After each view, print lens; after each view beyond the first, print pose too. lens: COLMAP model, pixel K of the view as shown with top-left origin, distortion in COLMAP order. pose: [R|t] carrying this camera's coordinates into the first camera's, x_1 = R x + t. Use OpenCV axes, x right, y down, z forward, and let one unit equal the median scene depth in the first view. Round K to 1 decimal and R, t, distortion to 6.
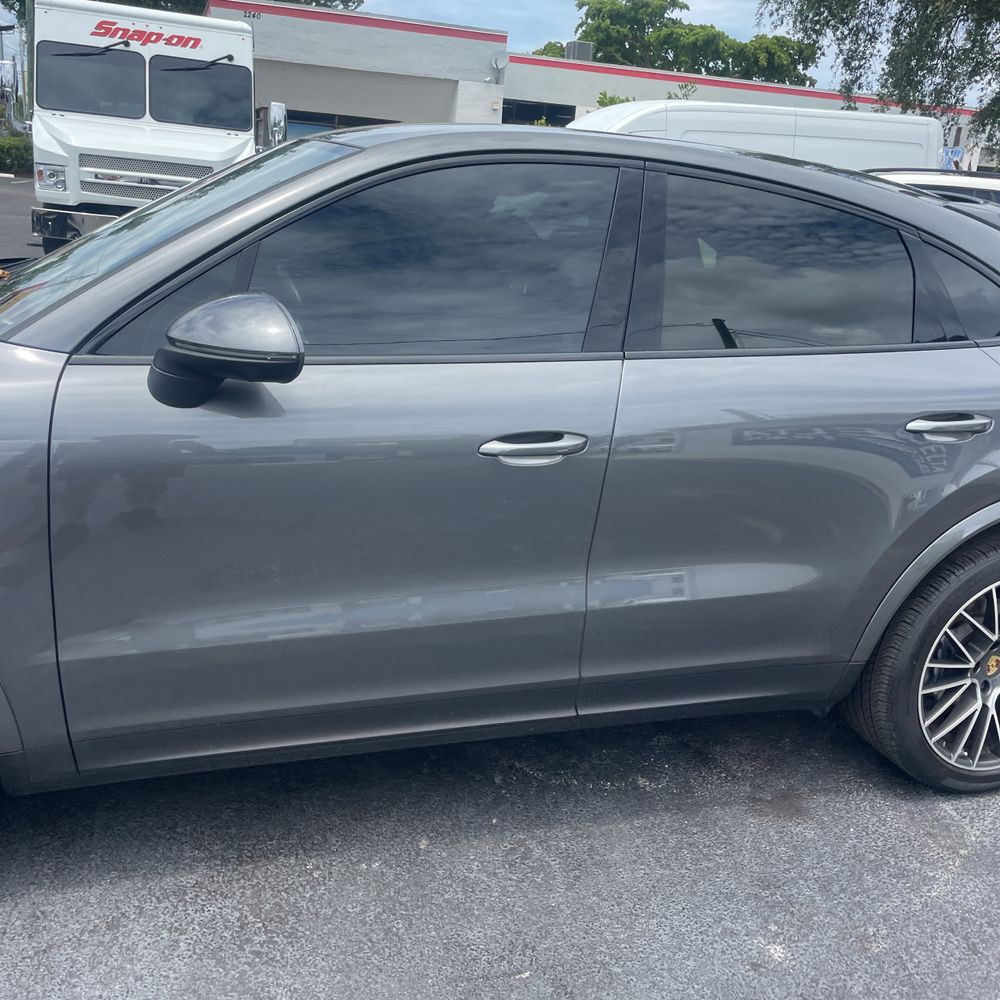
lens RADIAL K [[1014.3, 0, 502.0], [0, 1014.3, 494.3], [0, 0, 1]] dist [0.077595, -0.101916]
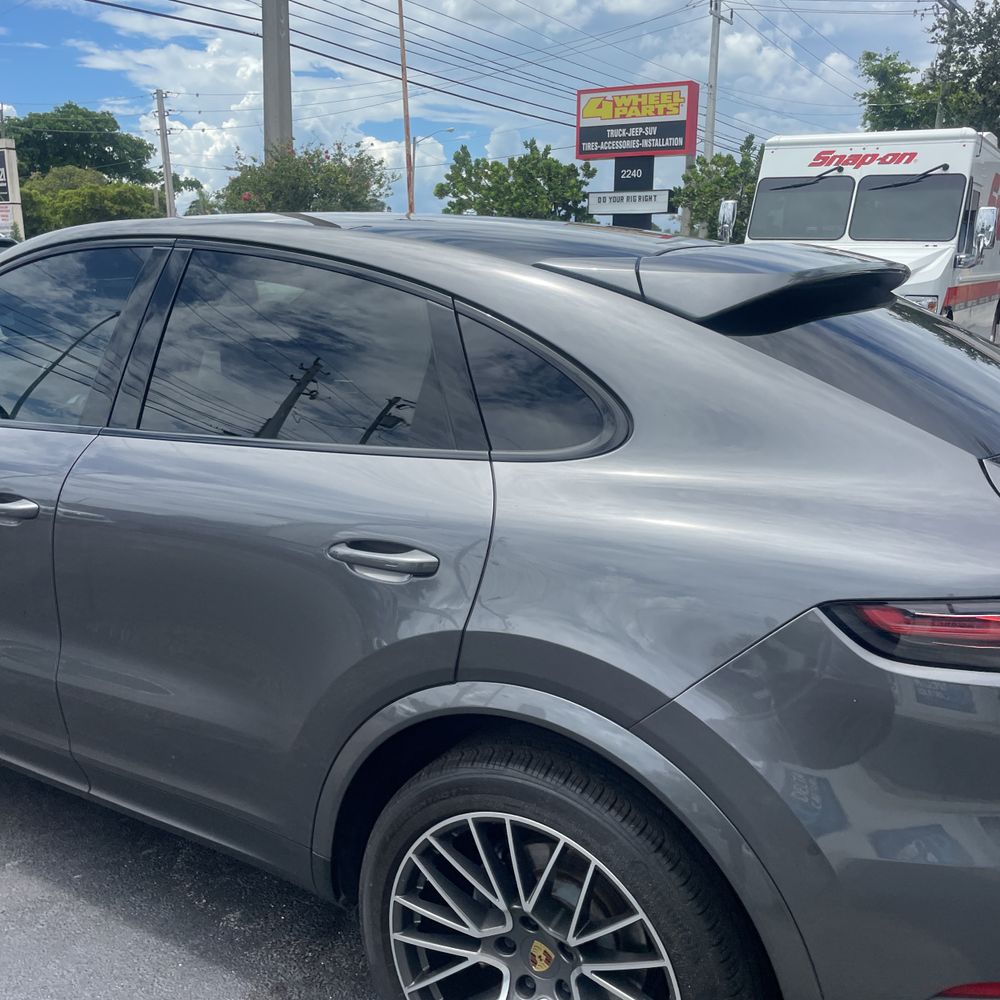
lens RADIAL K [[1014.5, 0, 499.2], [0, 1014.5, 514.5], [0, 0, 1]] dist [0.078499, -0.102732]
pose [[0.654539, 0.109215, -0.748098, 0.220296], [-0.182183, 0.983137, -0.015870, -0.022036], [0.733750, 0.146678, 0.663398, 0.124517]]
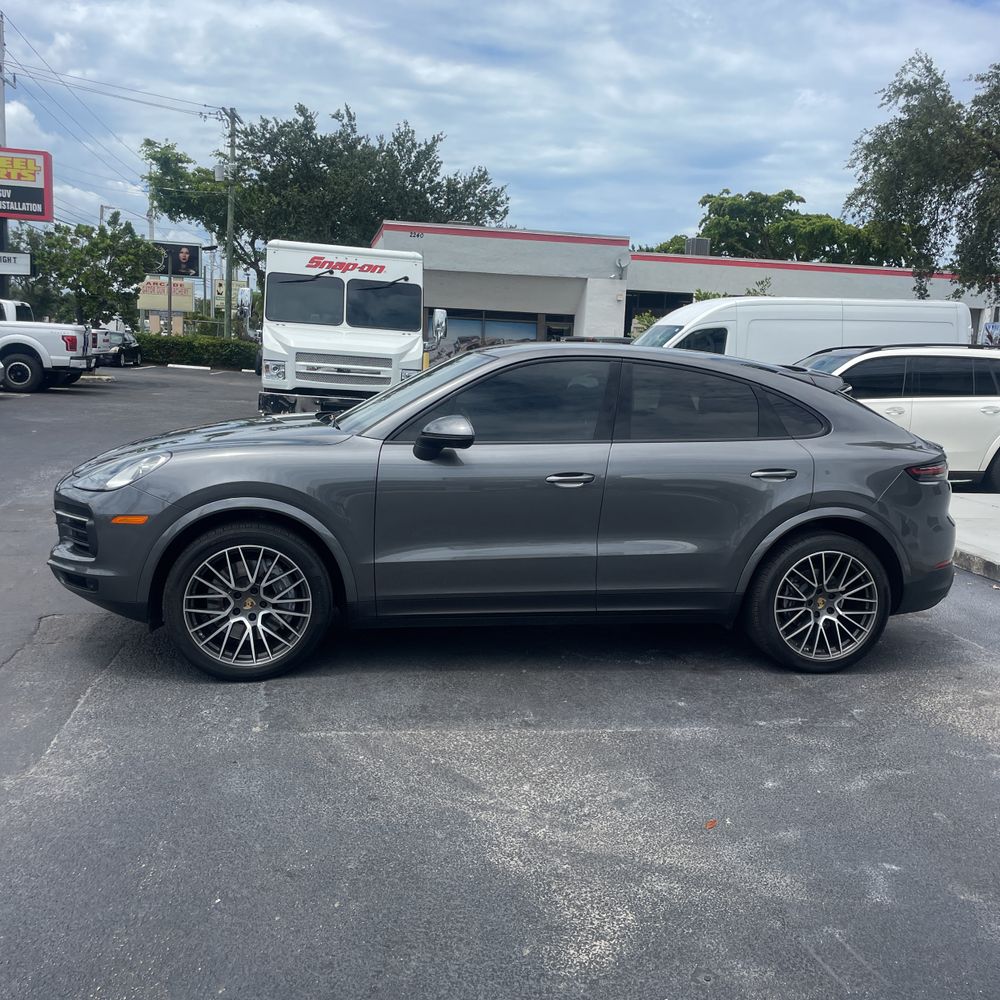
lens RADIAL K [[1018.2, 0, 519.7], [0, 1018.2, 499.1], [0, 0, 1]] dist [0.097406, -0.149076]
pose [[0.992720, -0.013286, -0.119713, 0.036214], [-0.006158, 0.986999, -0.160609, 0.069208], [0.120291, 0.160177, 0.979731, -0.238605]]
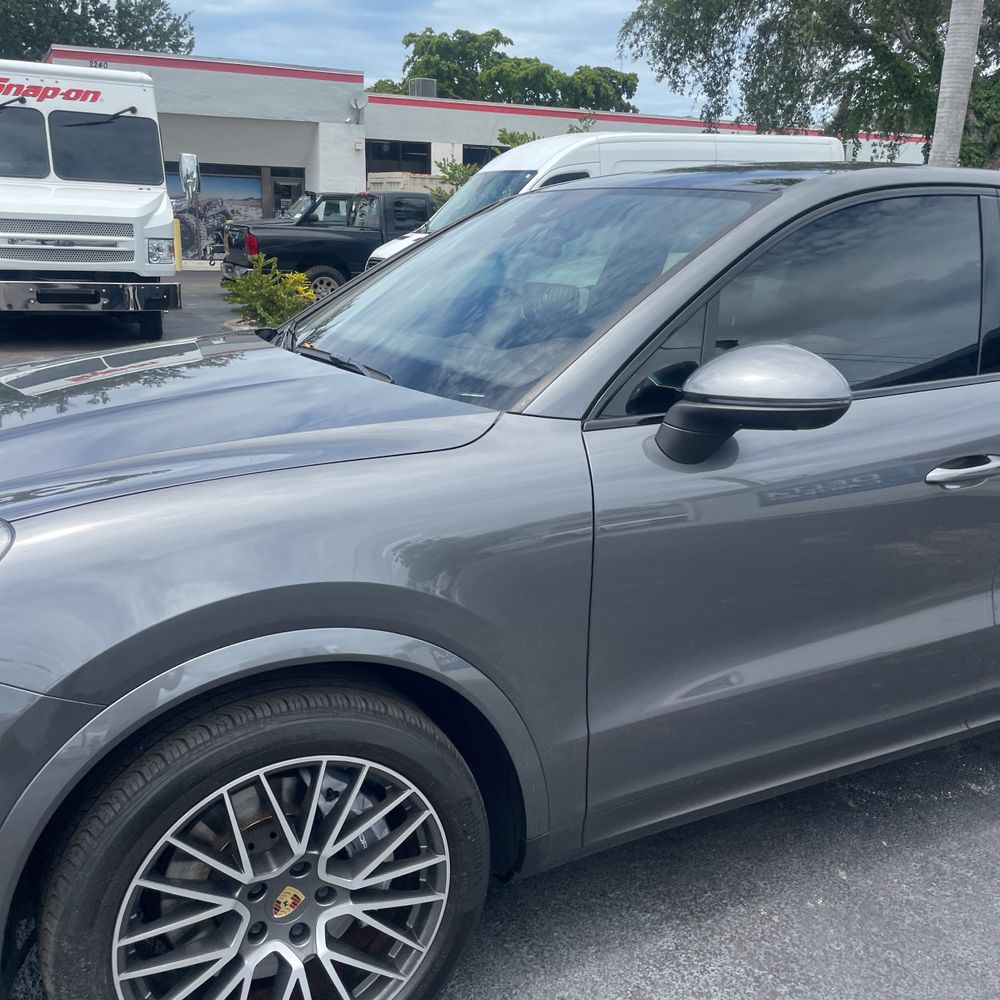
lens RADIAL K [[1014.5, 0, 499.2], [0, 1014.5, 514.5], [0, 0, 1]] dist [0.078499, -0.102732]
pose [[0.984507, -0.101053, 0.143300, -0.109146], [0.102932, 0.994672, -0.005741, -0.008488], [-0.141956, 0.020402, 0.989663, 0.008195]]
